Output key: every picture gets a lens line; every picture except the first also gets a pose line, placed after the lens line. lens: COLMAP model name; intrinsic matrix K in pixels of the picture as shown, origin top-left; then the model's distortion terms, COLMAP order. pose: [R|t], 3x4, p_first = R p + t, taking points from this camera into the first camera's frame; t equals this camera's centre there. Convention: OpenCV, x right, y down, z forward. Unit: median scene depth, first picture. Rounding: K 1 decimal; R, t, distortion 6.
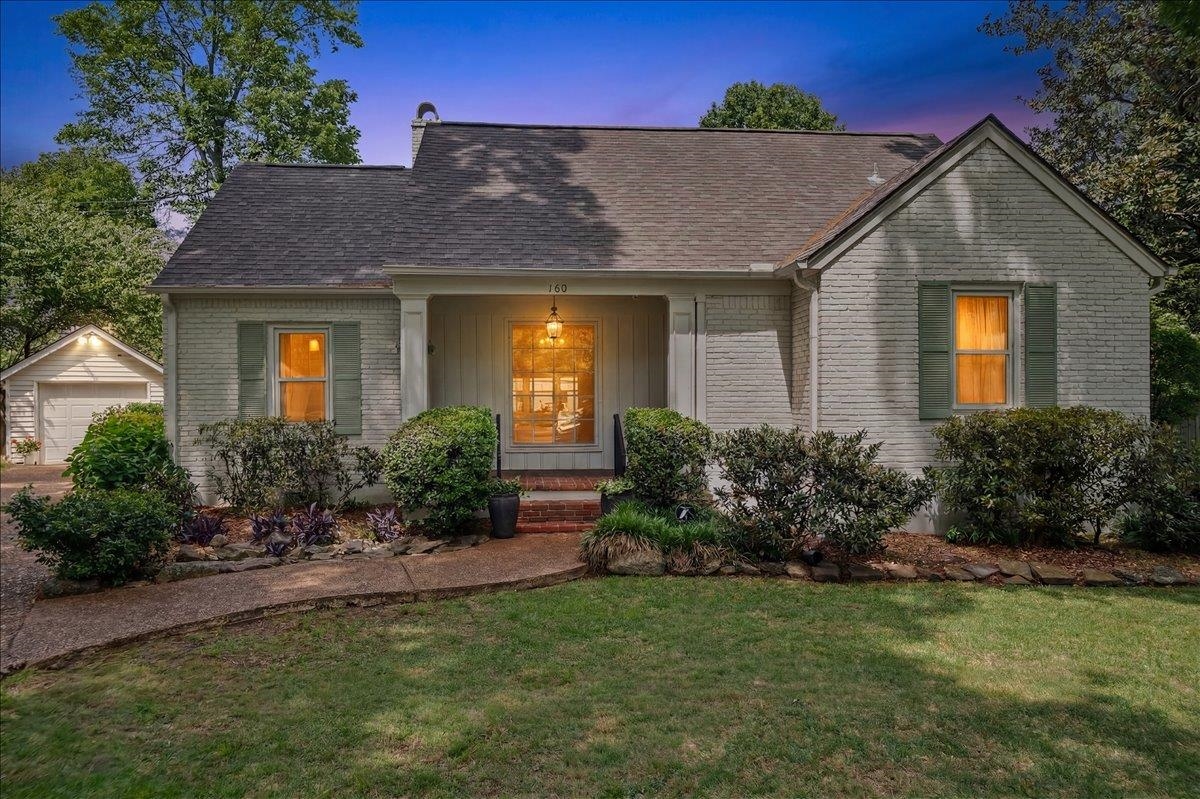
lens RADIAL K [[779.1, 0, 600.0], [0, 779.1, 399.5], [0, 0, 1]] dist [-0.006206, -0.002784]
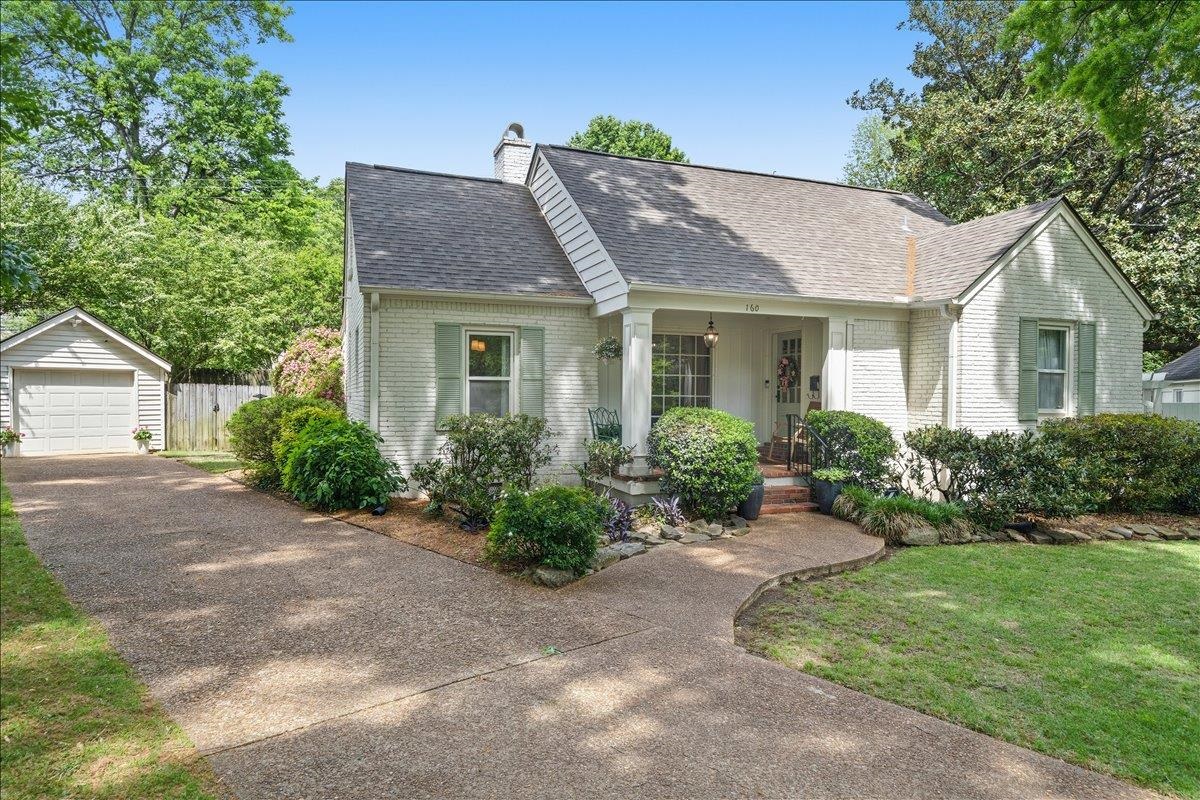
lens RADIAL K [[700.0, 0, 592.0], [0, 700.0, 400.9], [0, 0, 1]] dist [0.002416, 0.000395]
pose [[0.965086, 0.012411, 0.261640, -0.566387], [-0.016595, 0.999767, 0.013786, -0.012015], [-0.261408, -0.017646, 0.965067, 0.030782]]
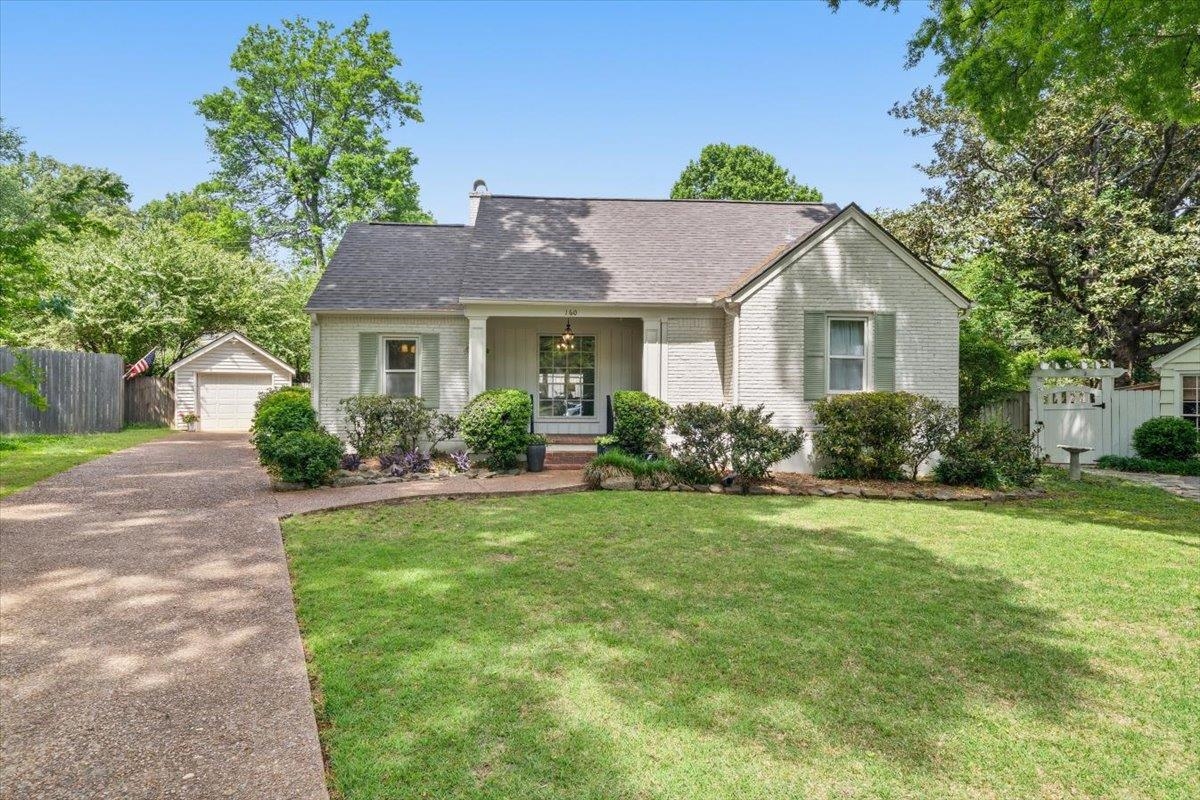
lens RADIAL K [[629.4, 0, 587.2], [0, 629.4, 401.2], [0, 0, 1]] dist [0.000647, 0.000214]
pose [[0.999714, 0.011204, -0.021146, 0.005871], [-0.010957, 0.999871, 0.011734, 0.016813], [0.021275, -0.011499, 0.999708, -0.241810]]
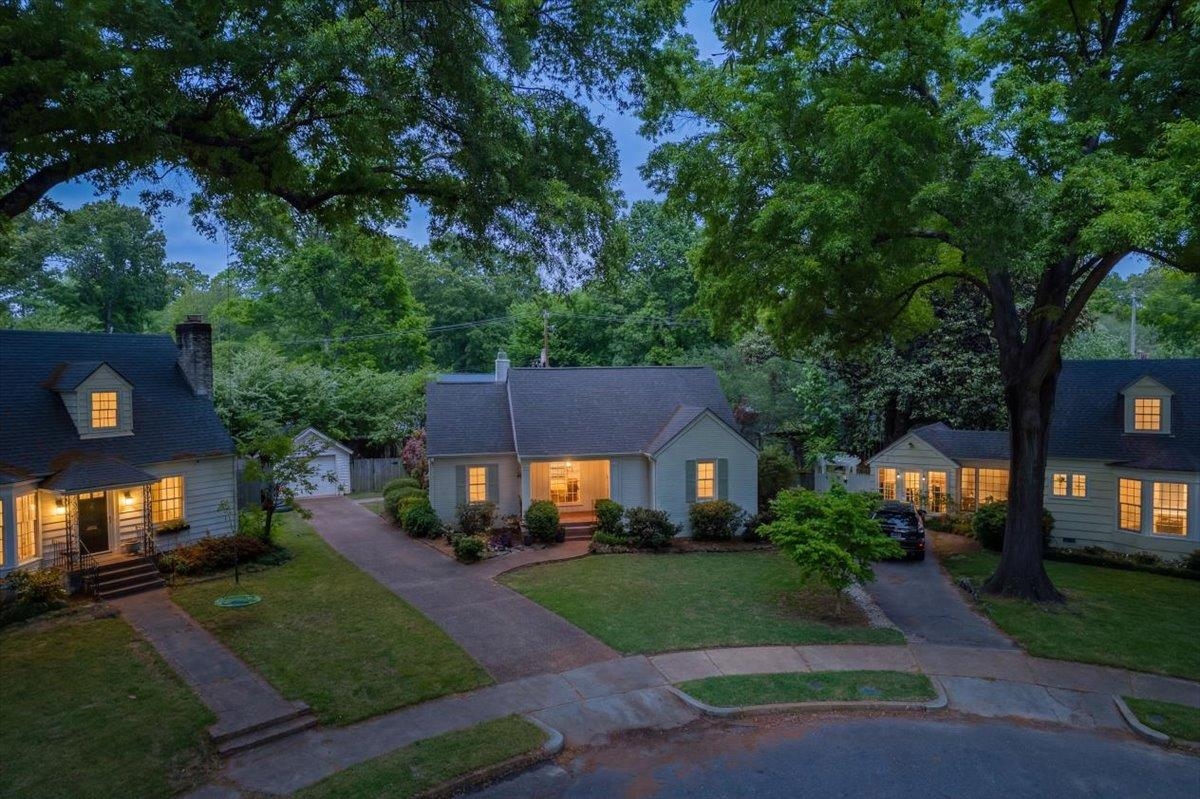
lens RADIAL K [[629.4, 0, 587.2], [0, 629.4, 400.7], [0, 0, 1]] dist [0.000647, 0.000214]
pose [[0.992329, 0.004701, 0.123532, -0.308610], [-0.007209, 0.999777, 0.019861, -0.425483], [-0.123411, -0.020600, 0.992142, -1.476612]]
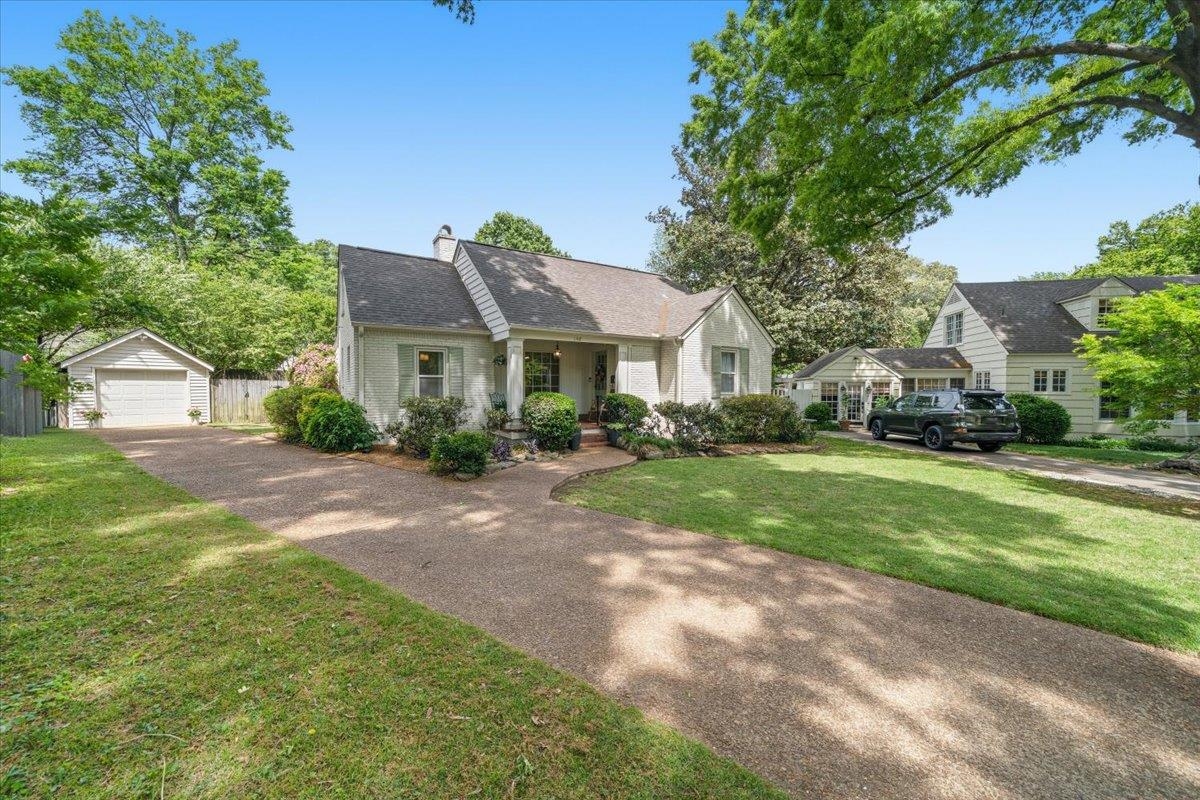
lens RADIAL K [[441.5, 0, 584.4], [0, 441.5, 399.3], [0, 0, 1]] dist [-0.001559, -0.000056]
pose [[0.900953, 0.000052, 0.433917, -0.581881], [-0.015101, 0.999398, 0.031235, -0.009788], [-0.433654, -0.034694, 0.900411, -0.148464]]
